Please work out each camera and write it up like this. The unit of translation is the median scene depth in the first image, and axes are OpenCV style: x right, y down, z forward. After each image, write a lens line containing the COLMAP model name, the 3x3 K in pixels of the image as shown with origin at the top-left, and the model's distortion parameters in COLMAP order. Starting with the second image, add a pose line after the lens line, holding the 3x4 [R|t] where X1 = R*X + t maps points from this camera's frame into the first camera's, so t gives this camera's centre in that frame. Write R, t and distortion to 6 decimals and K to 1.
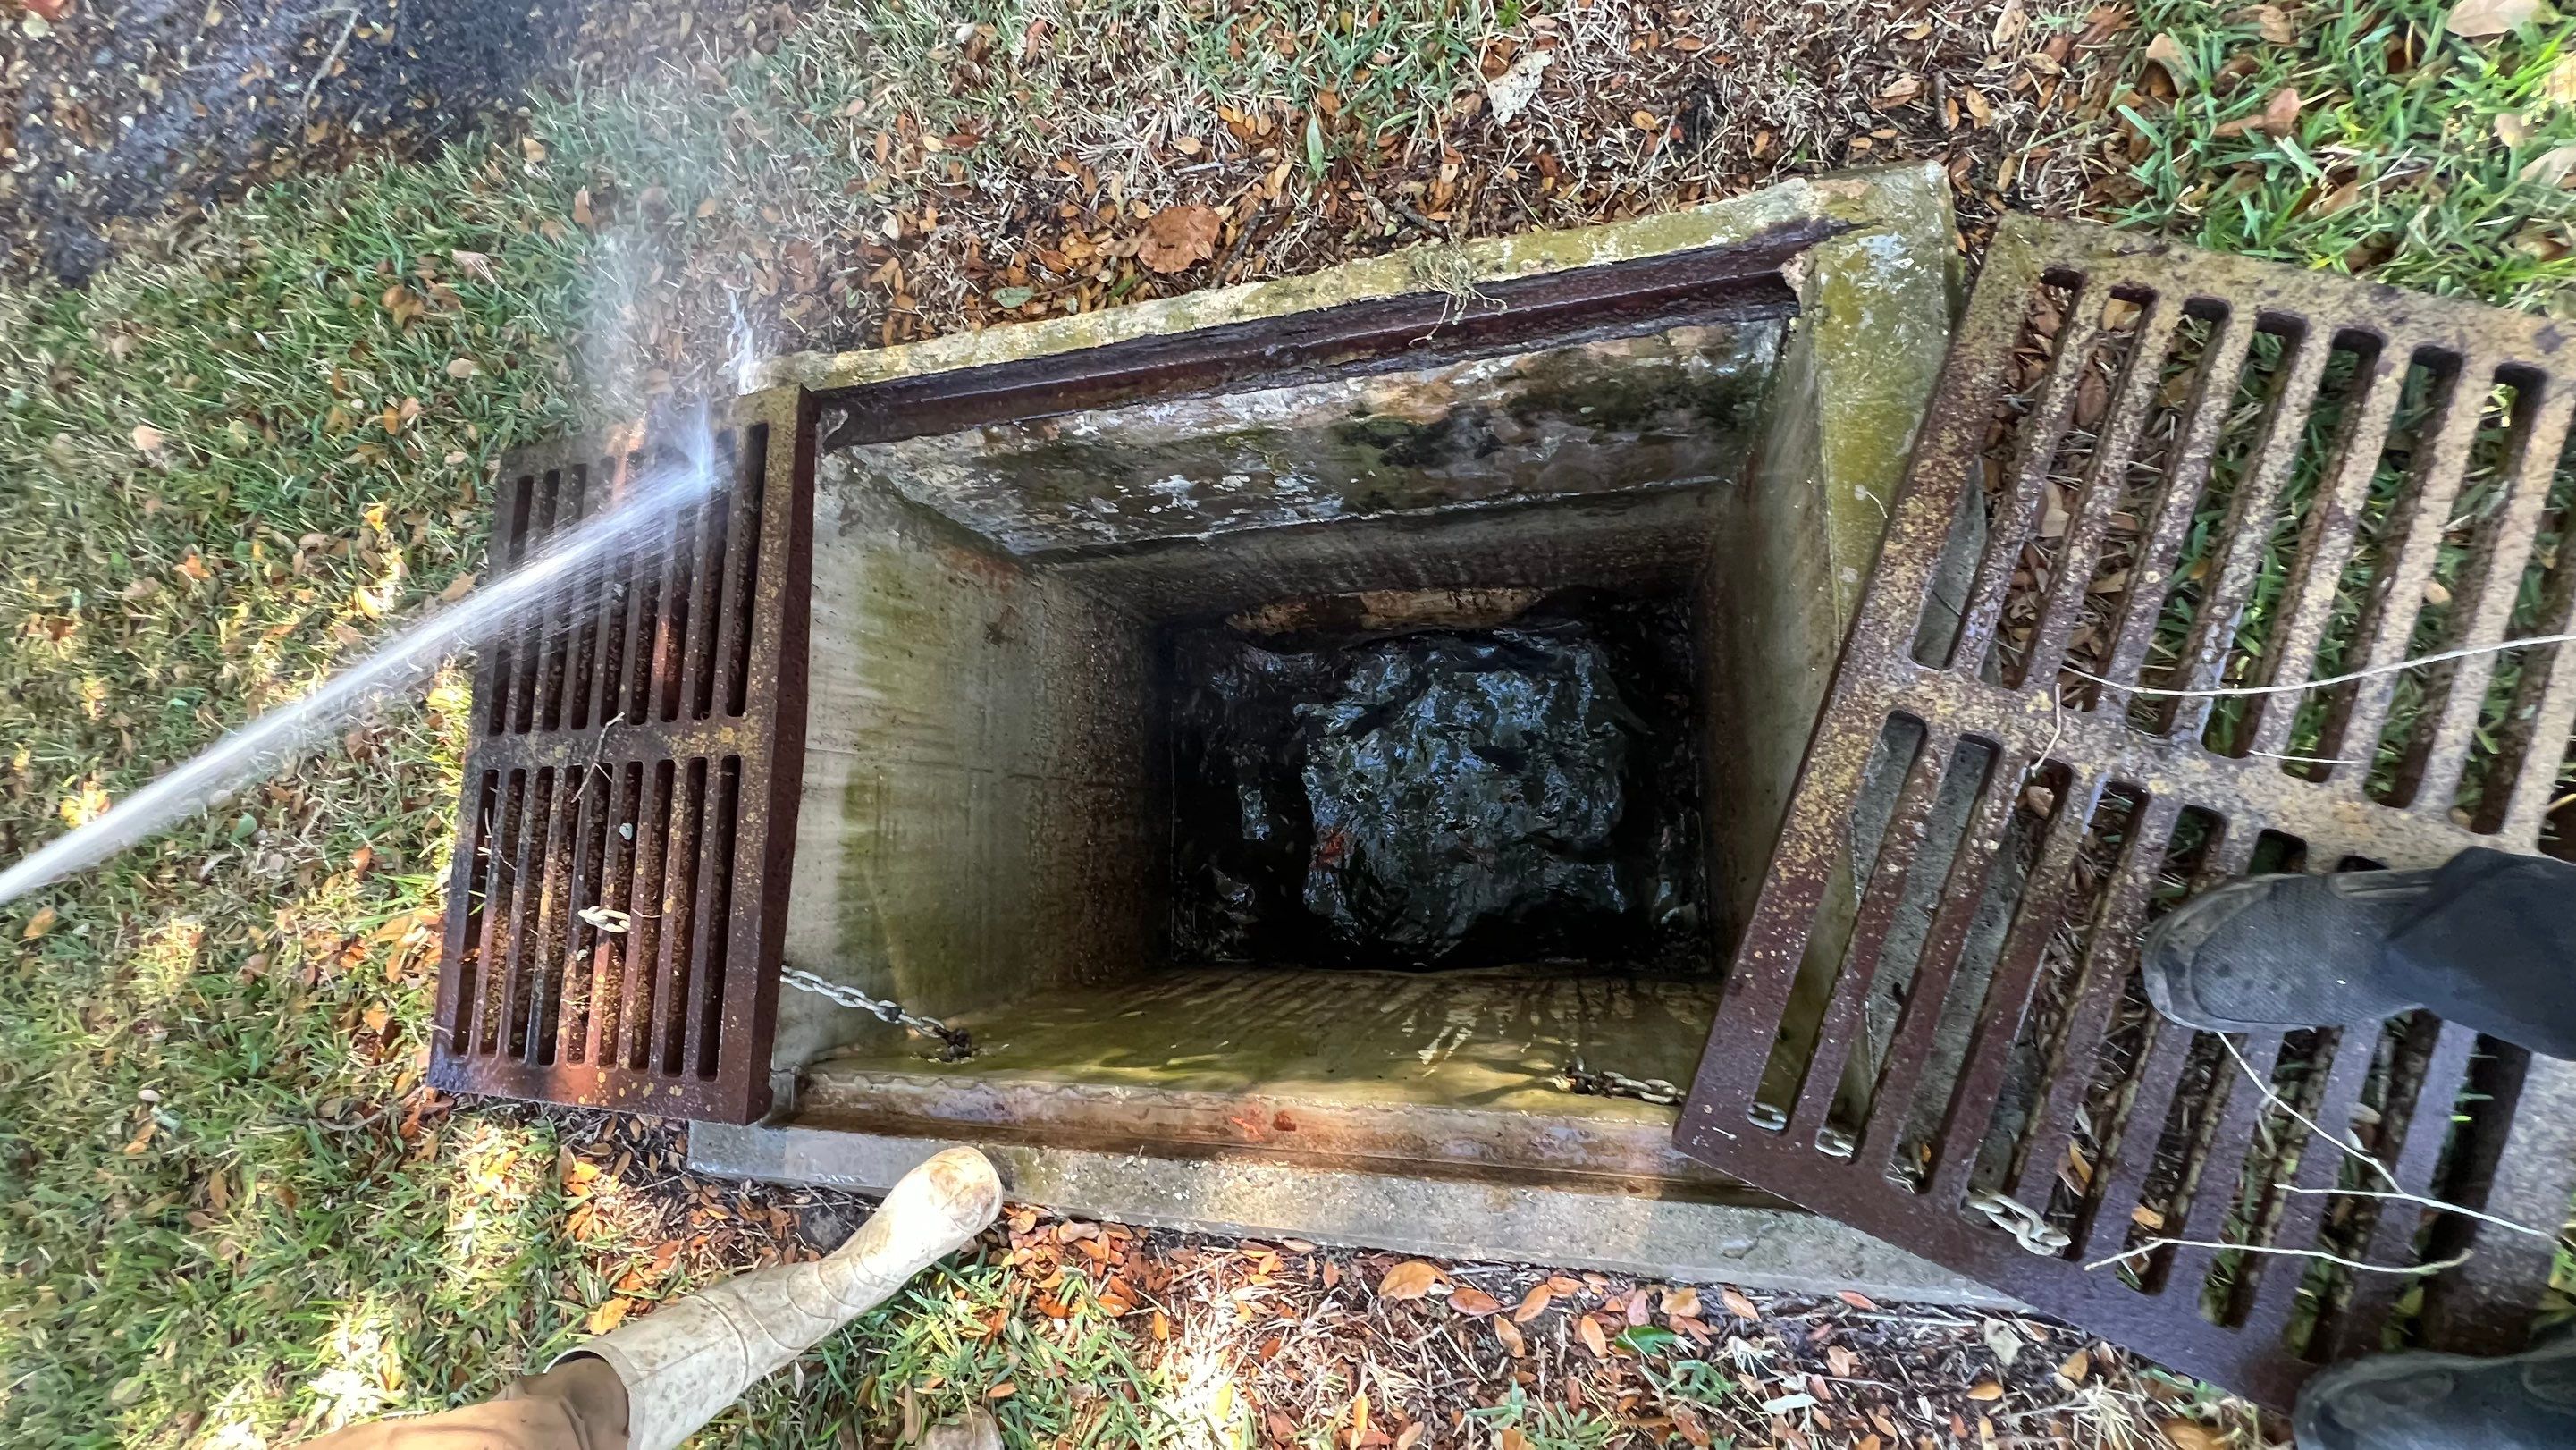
lens RADIAL K [[1031.2, 0, 1288.0], [0, 1031.2, 725.0], [0, 0, 1]] dist [0.000304, 0.000202]
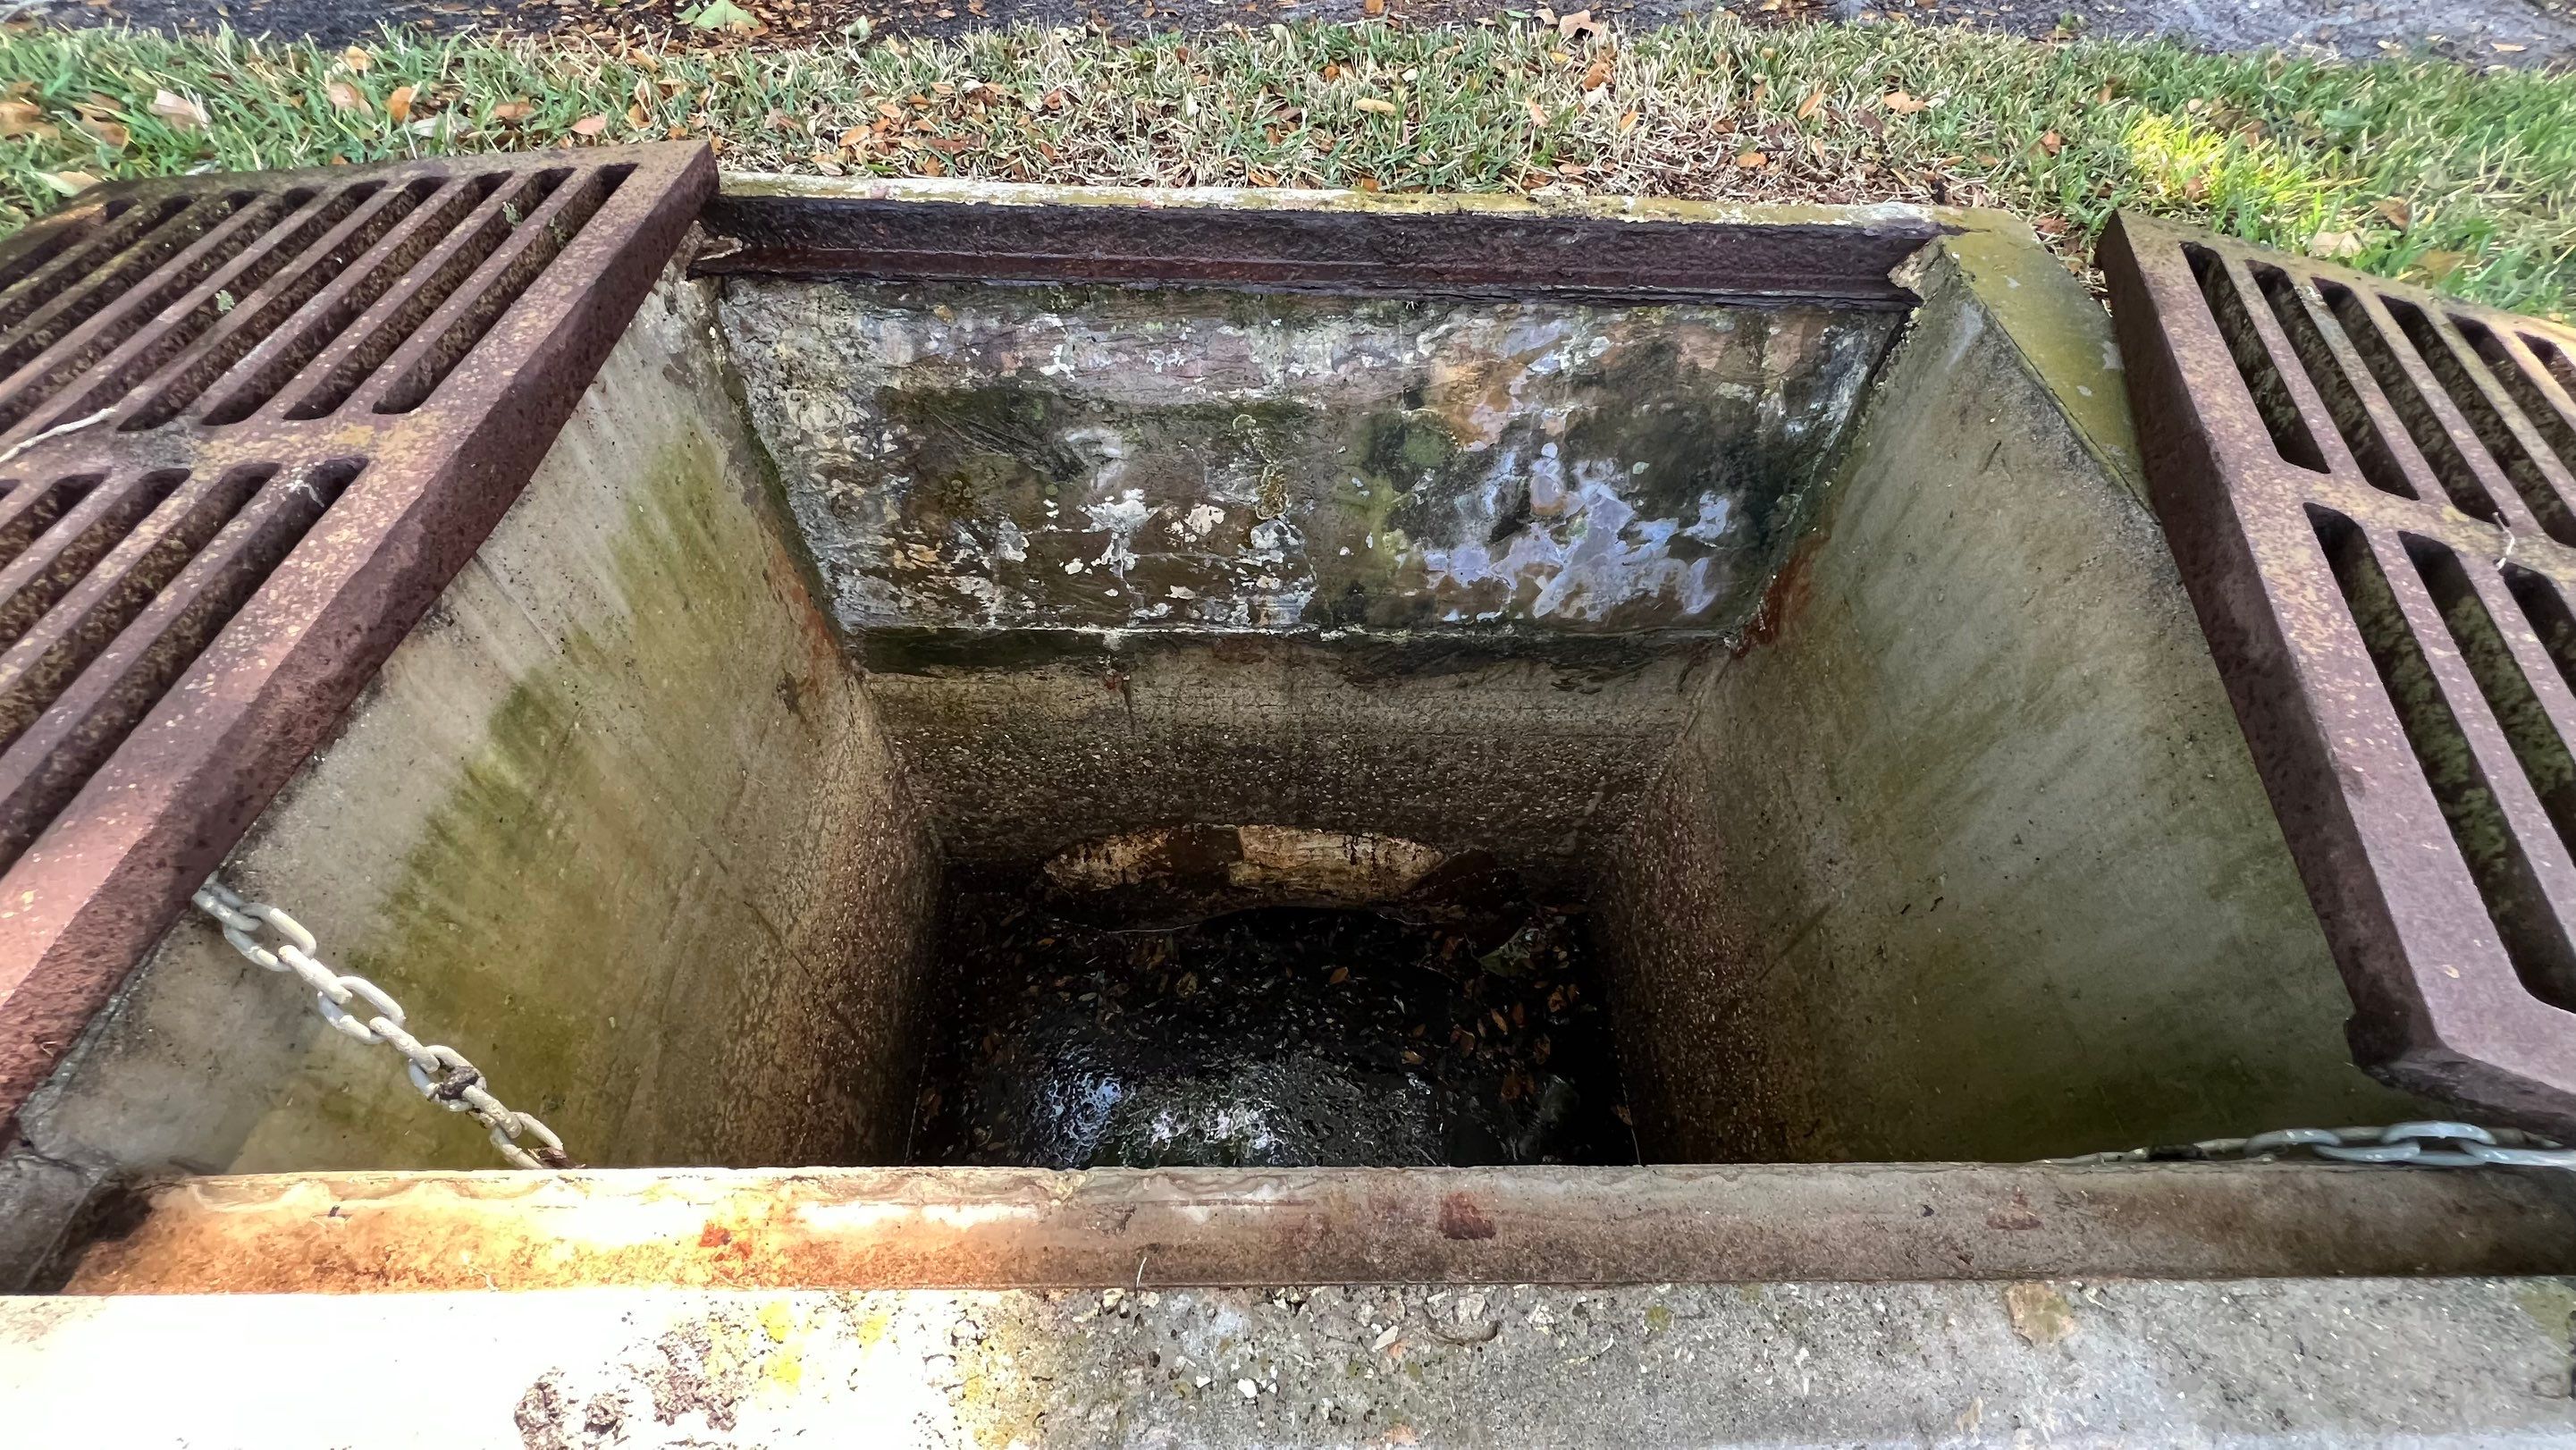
lens RADIAL K [[1031.2, 0, 1288.0], [0, 1031.2, 725.0], [0, 0, 1]] dist [0.000304, 0.000202]
pose [[0.947935, 0.188686, 0.256549, -0.198005], [-0.030701, 0.855973, -0.516109, 0.374247], [-0.316981, 0.481361, 0.817199, 0.480889]]
